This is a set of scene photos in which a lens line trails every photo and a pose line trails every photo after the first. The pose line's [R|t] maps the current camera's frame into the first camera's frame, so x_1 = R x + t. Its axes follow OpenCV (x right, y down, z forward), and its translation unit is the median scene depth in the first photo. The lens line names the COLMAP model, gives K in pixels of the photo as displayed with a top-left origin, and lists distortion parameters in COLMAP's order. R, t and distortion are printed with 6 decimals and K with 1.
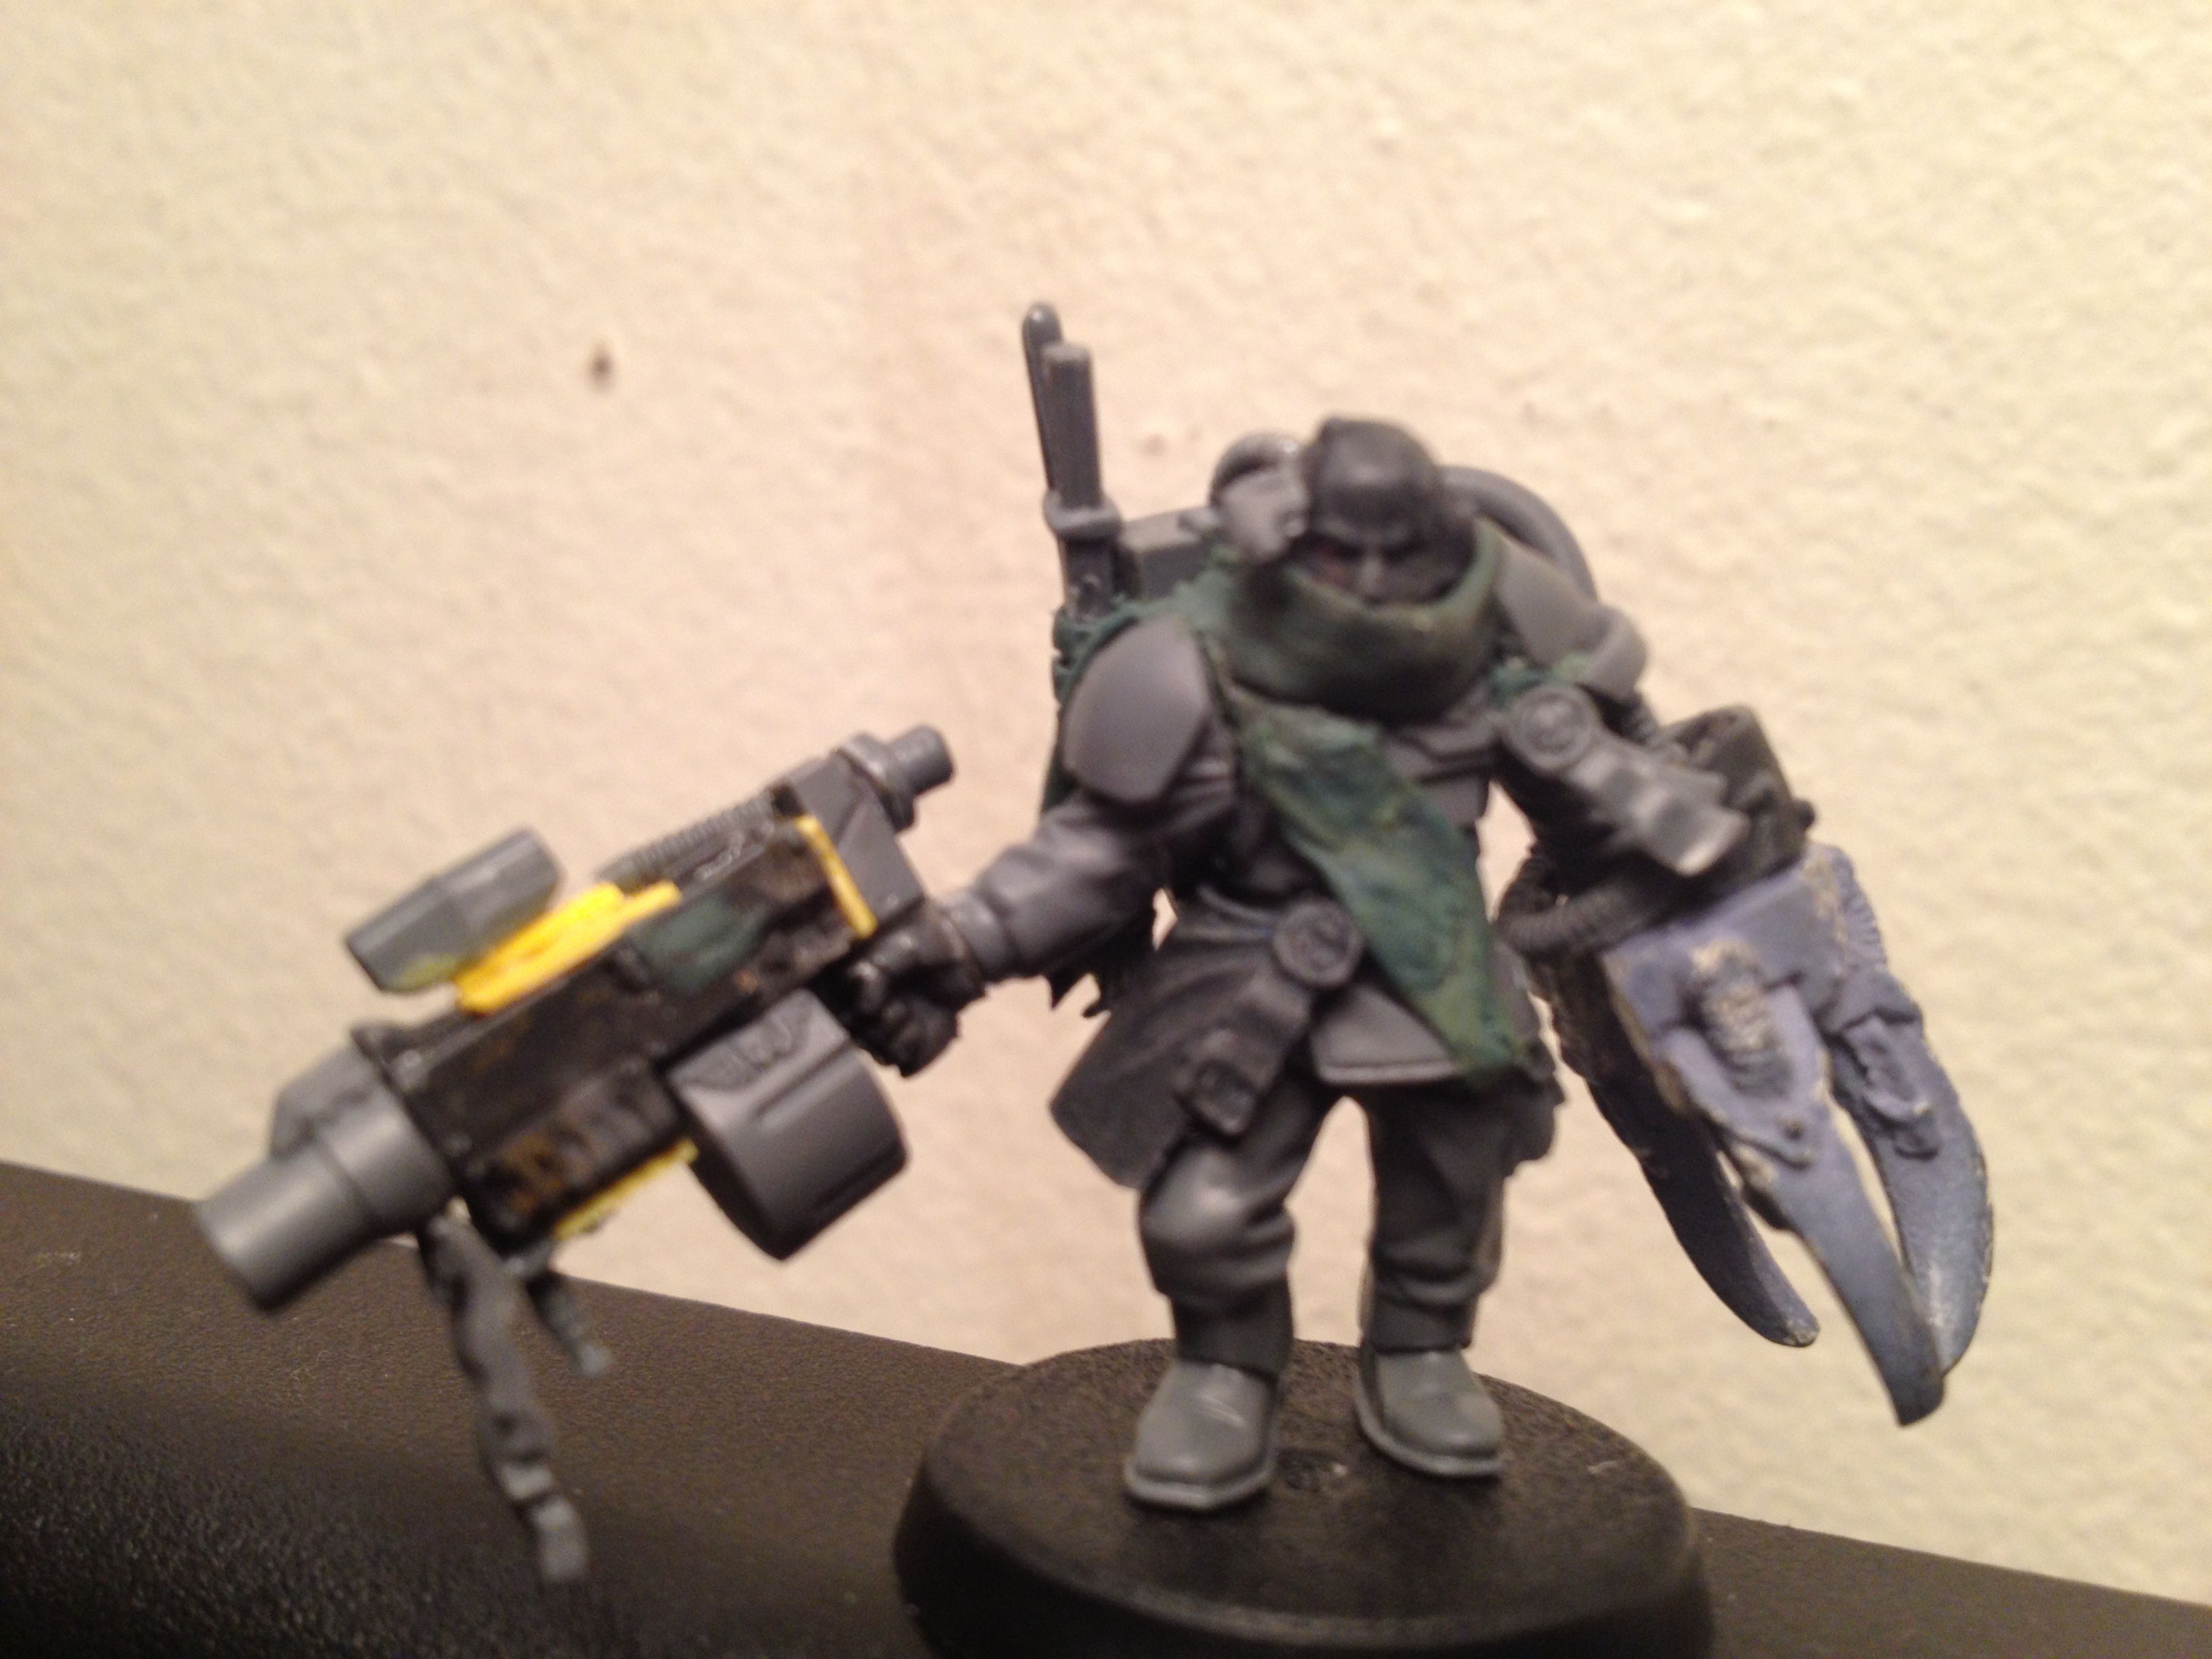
lens RADIAL K [[2236.0, 0, 1083.3], [0, 2236.0, 835.7], [0, 0, 1]] dist [0.178724, -0.642632]
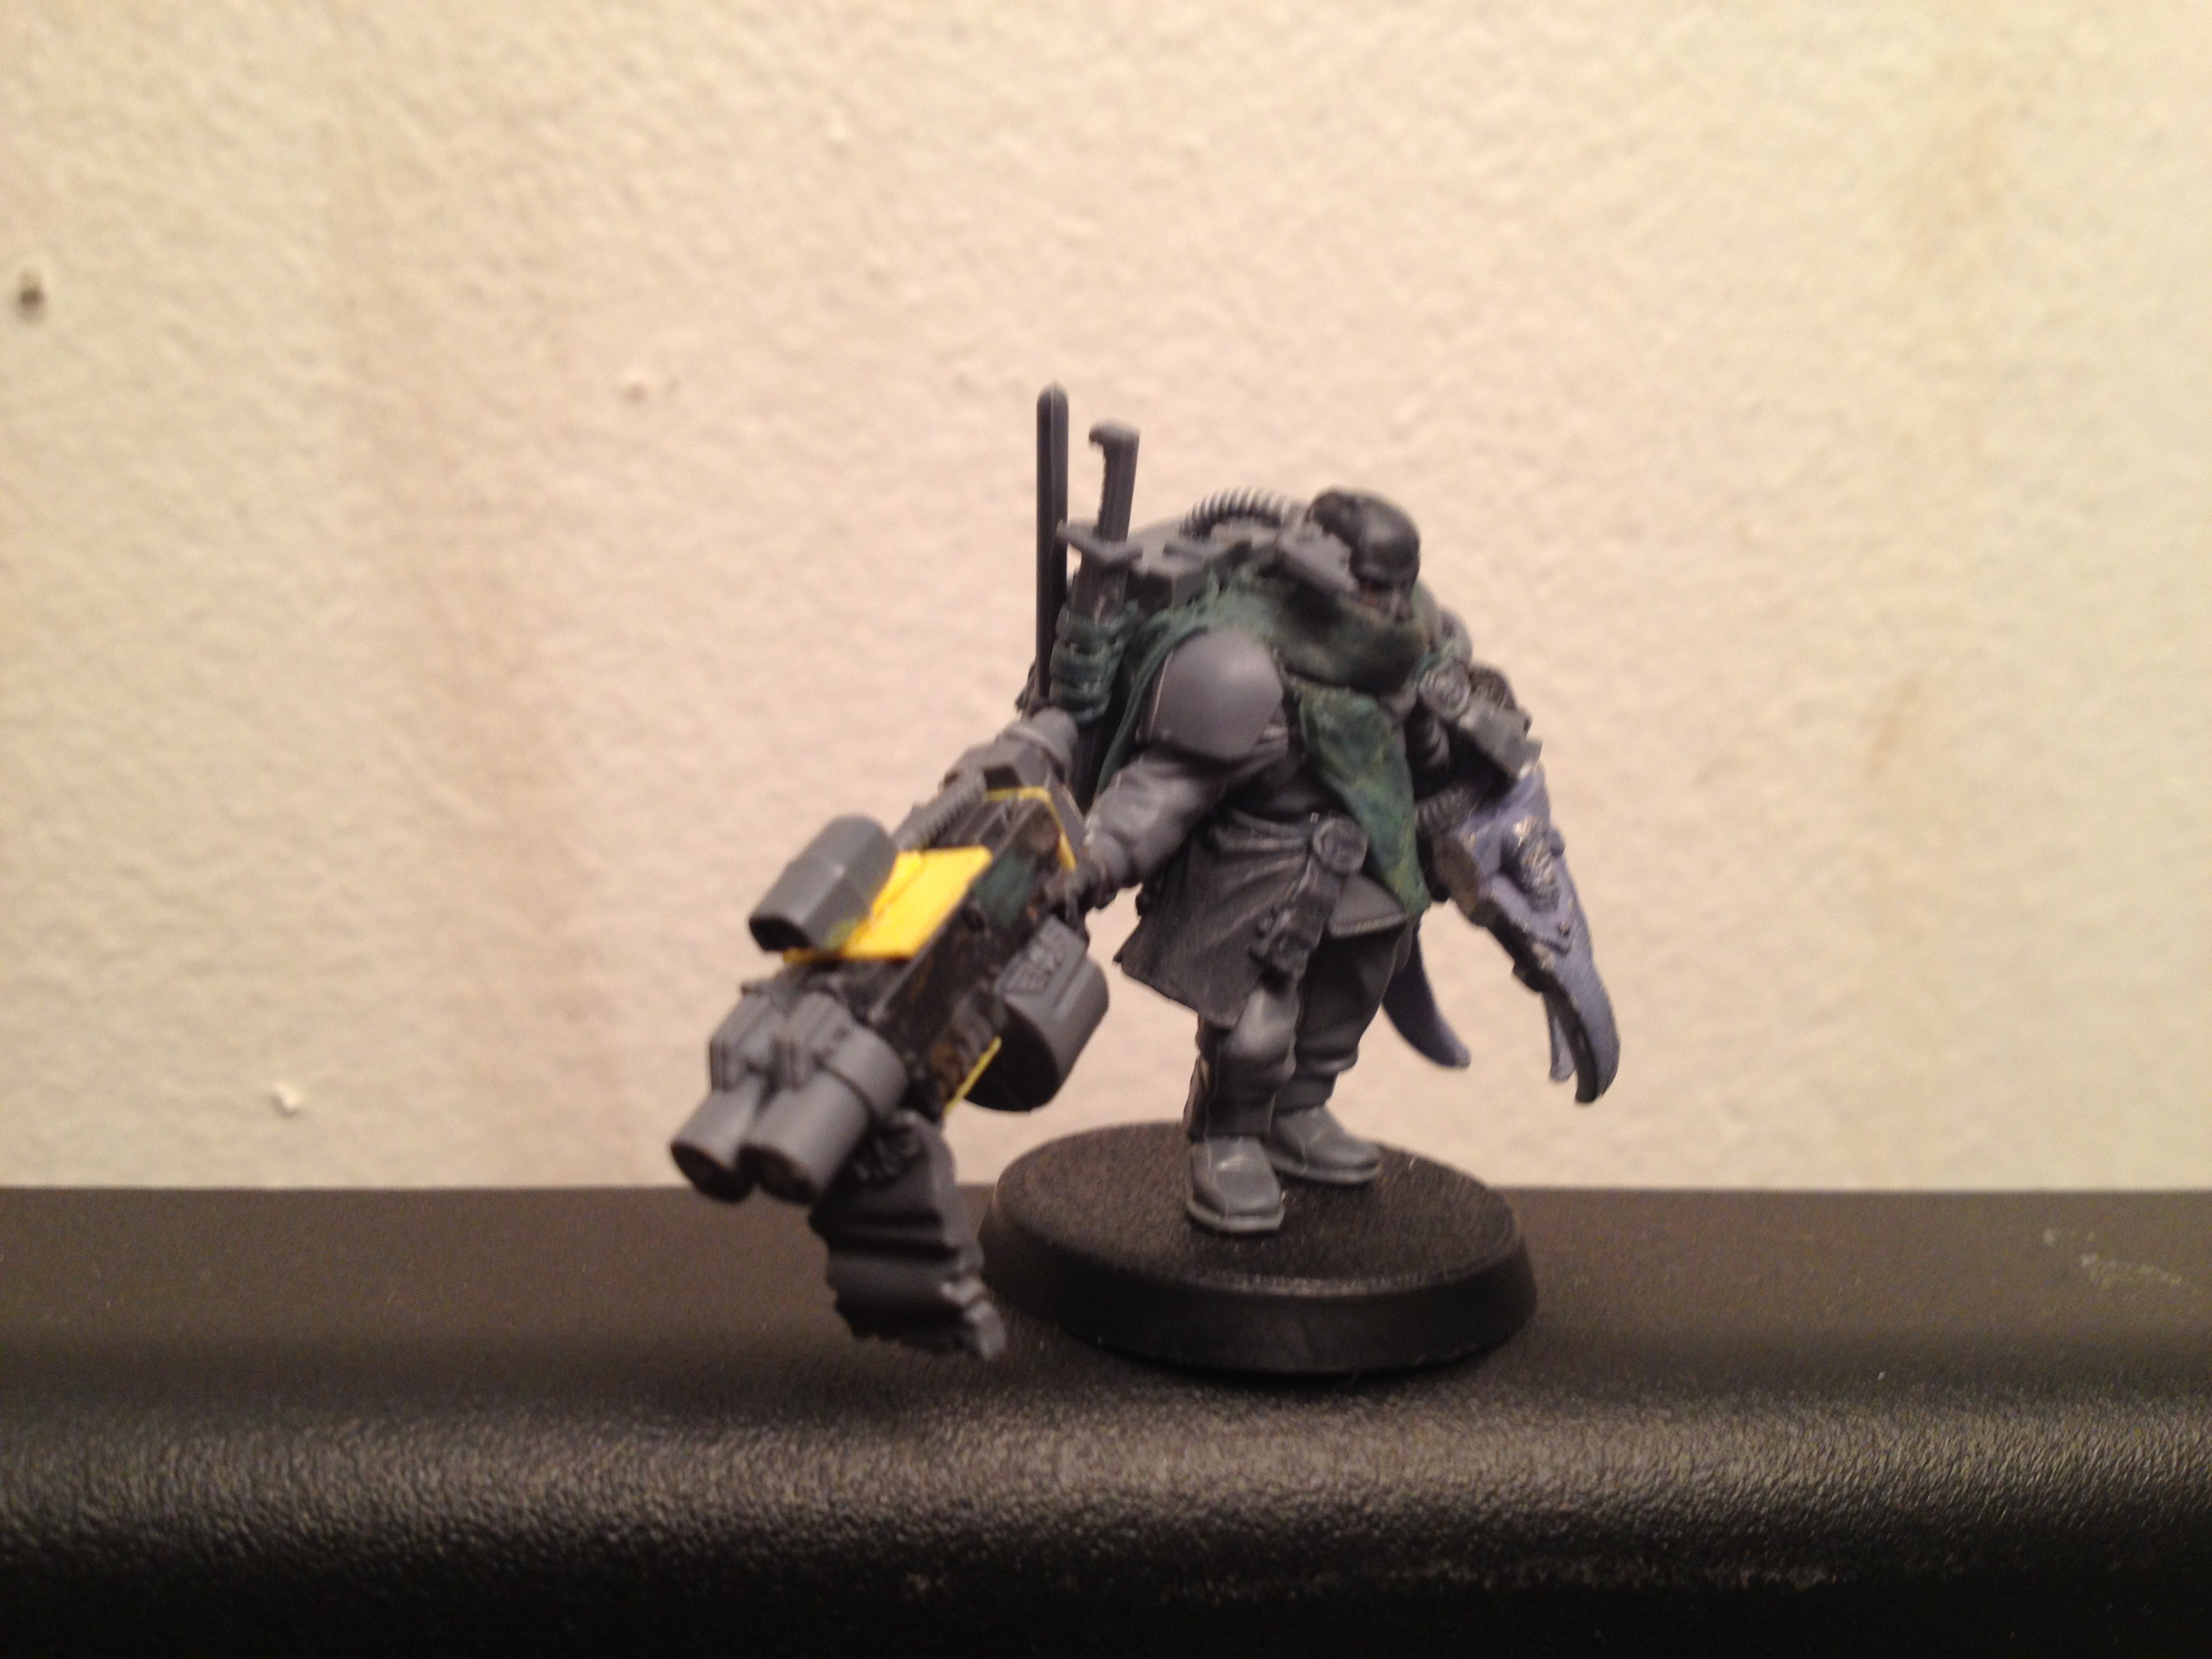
lens RADIAL K [[2185.6, 0, 1106.0], [0, 2185.6, 829.5], [0, 0, 1]] dist [0.184658, -0.586799]
pose [[0.839416, -0.092887, 0.535493, -0.417195], [0.048469, 0.994155, 0.096468, -0.057246], [-0.541324, -0.055022, 0.839012, -0.071582]]
